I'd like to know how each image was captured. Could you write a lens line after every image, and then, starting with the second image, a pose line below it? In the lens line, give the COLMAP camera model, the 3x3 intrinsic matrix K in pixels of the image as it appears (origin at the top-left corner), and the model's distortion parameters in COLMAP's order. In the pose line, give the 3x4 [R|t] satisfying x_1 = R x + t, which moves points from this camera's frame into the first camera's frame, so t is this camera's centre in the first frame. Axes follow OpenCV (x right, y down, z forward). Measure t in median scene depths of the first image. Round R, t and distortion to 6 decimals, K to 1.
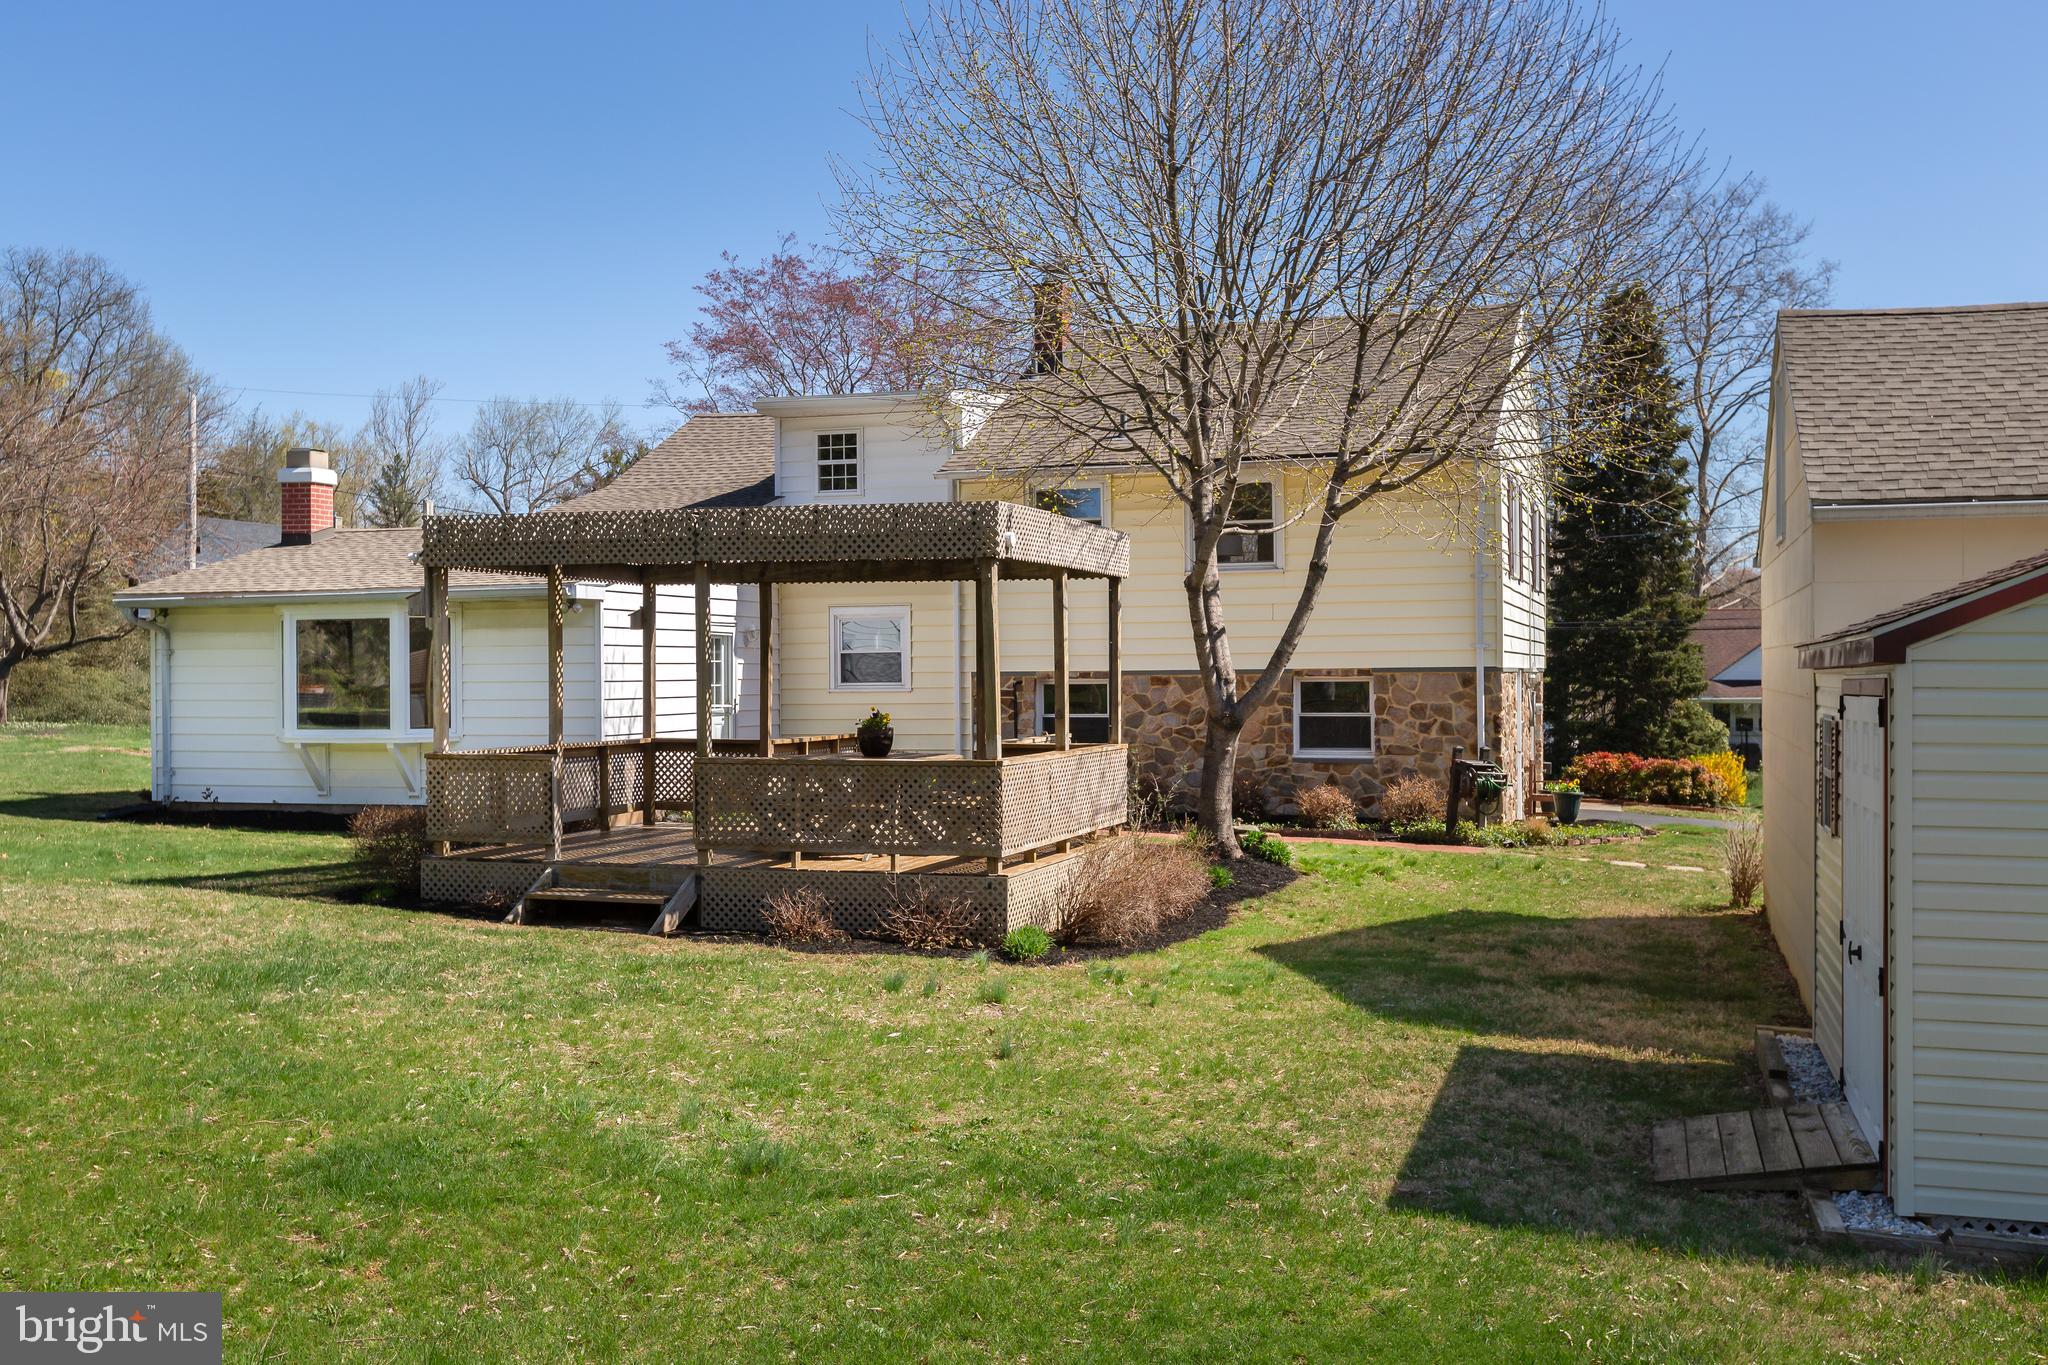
lens RADIAL K [[2021.1, 0, 1021.8], [0, 2021.1, 682.3], [0, 0, 1]] dist [0.005487, 0.000000]
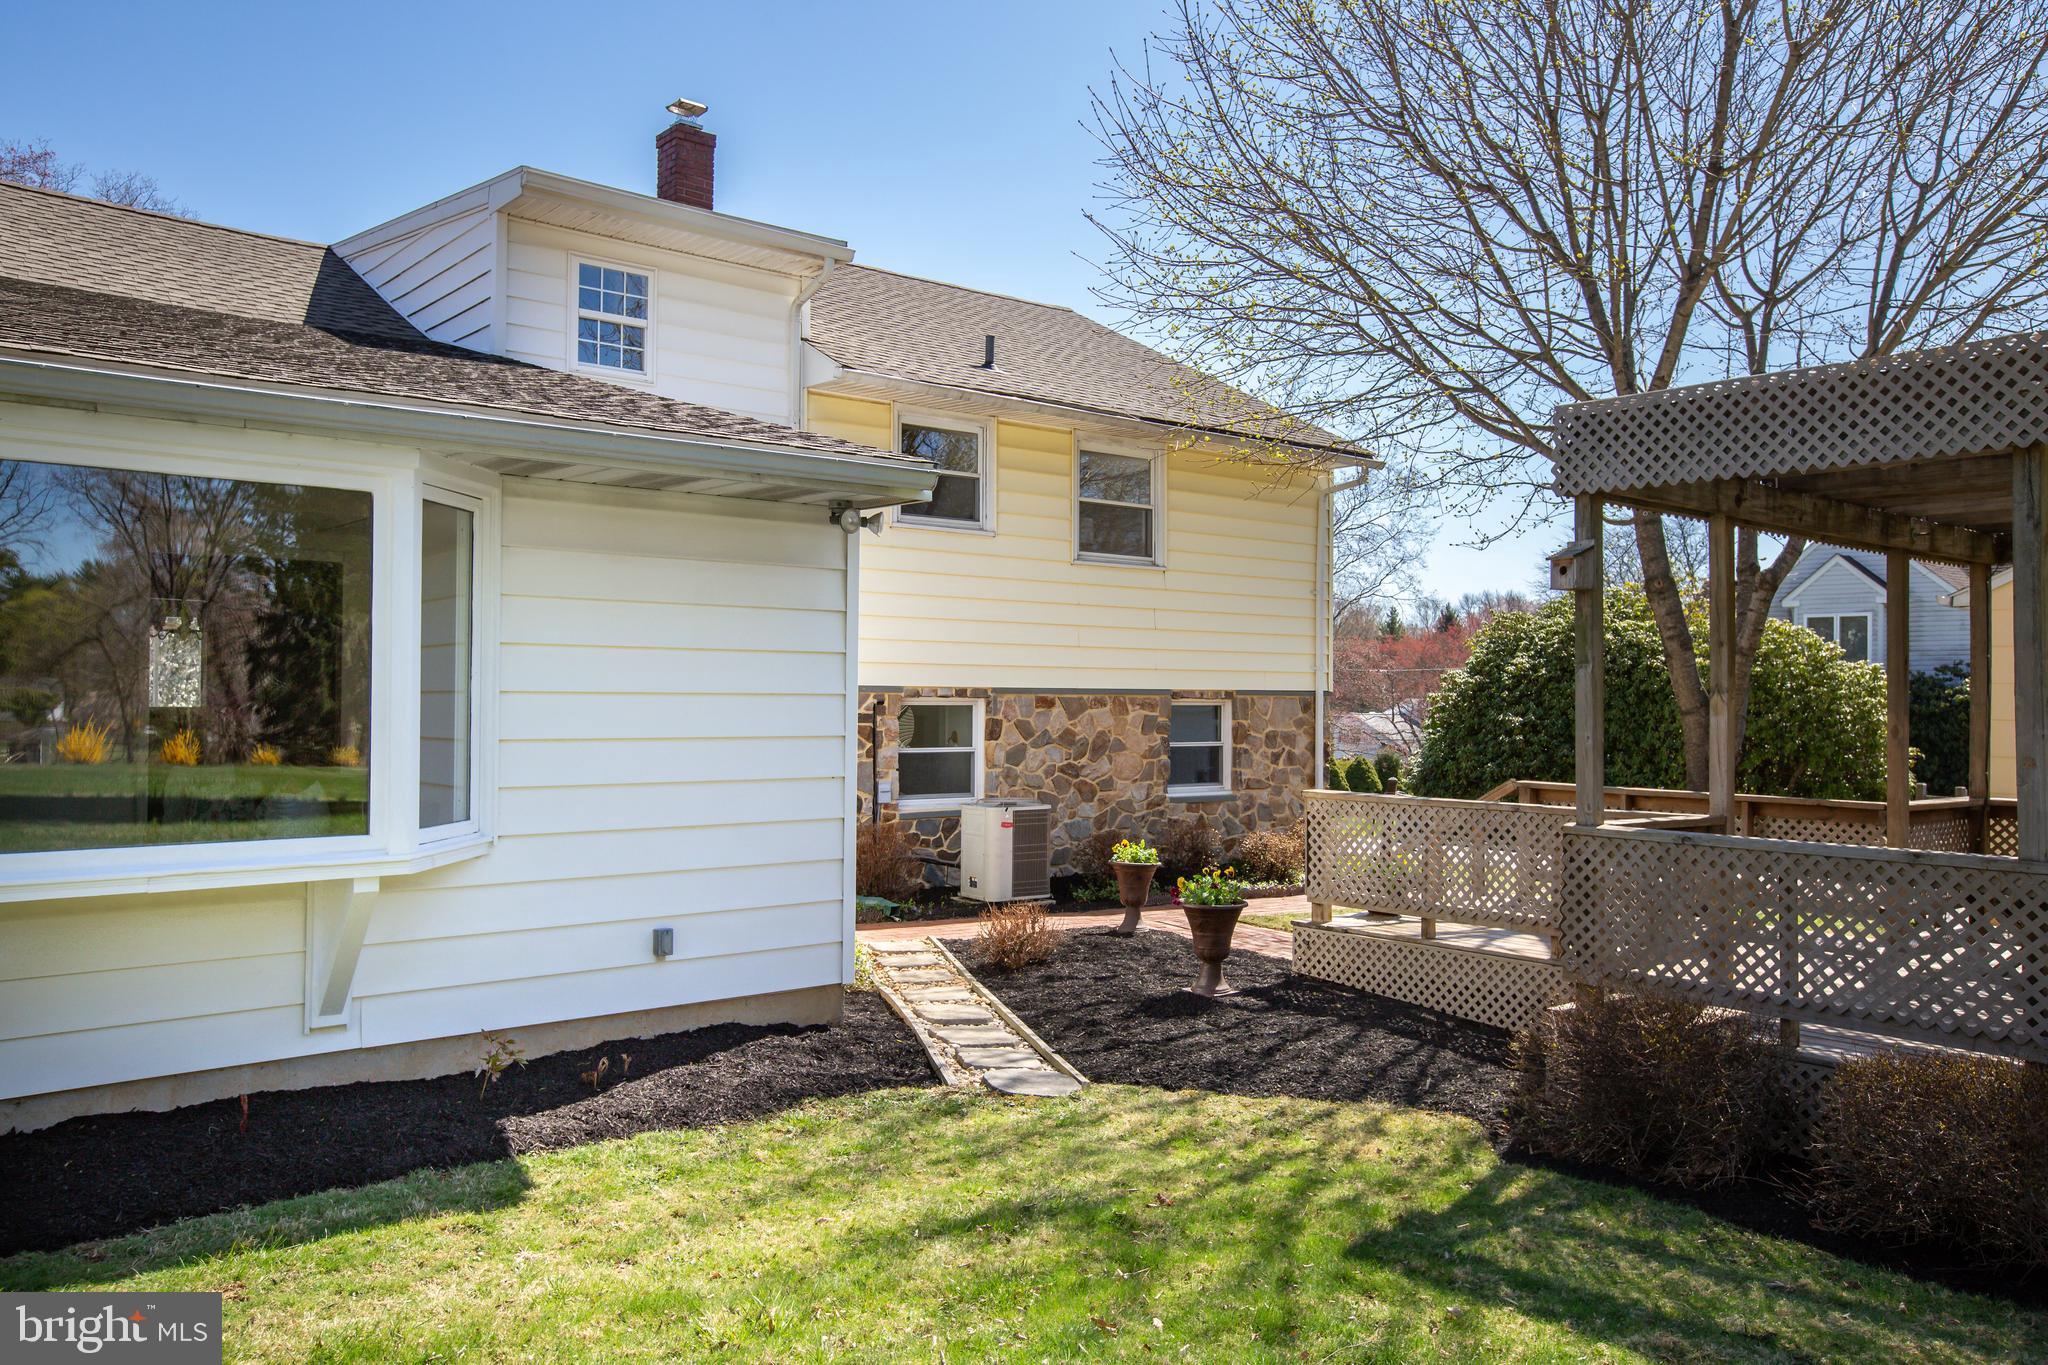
lens RADIAL K [[1527.3, 0, 1022.8], [0, 1527.3, 689.1], [0, 0, 1]] dist [0.004139, 0.000185]
pose [[0.549770, 0.015963, 0.835164, -0.418890], [-0.009811, 0.999872, -0.012653, 0.001780], [-0.835259, -0.001237, 0.549856, 0.709914]]
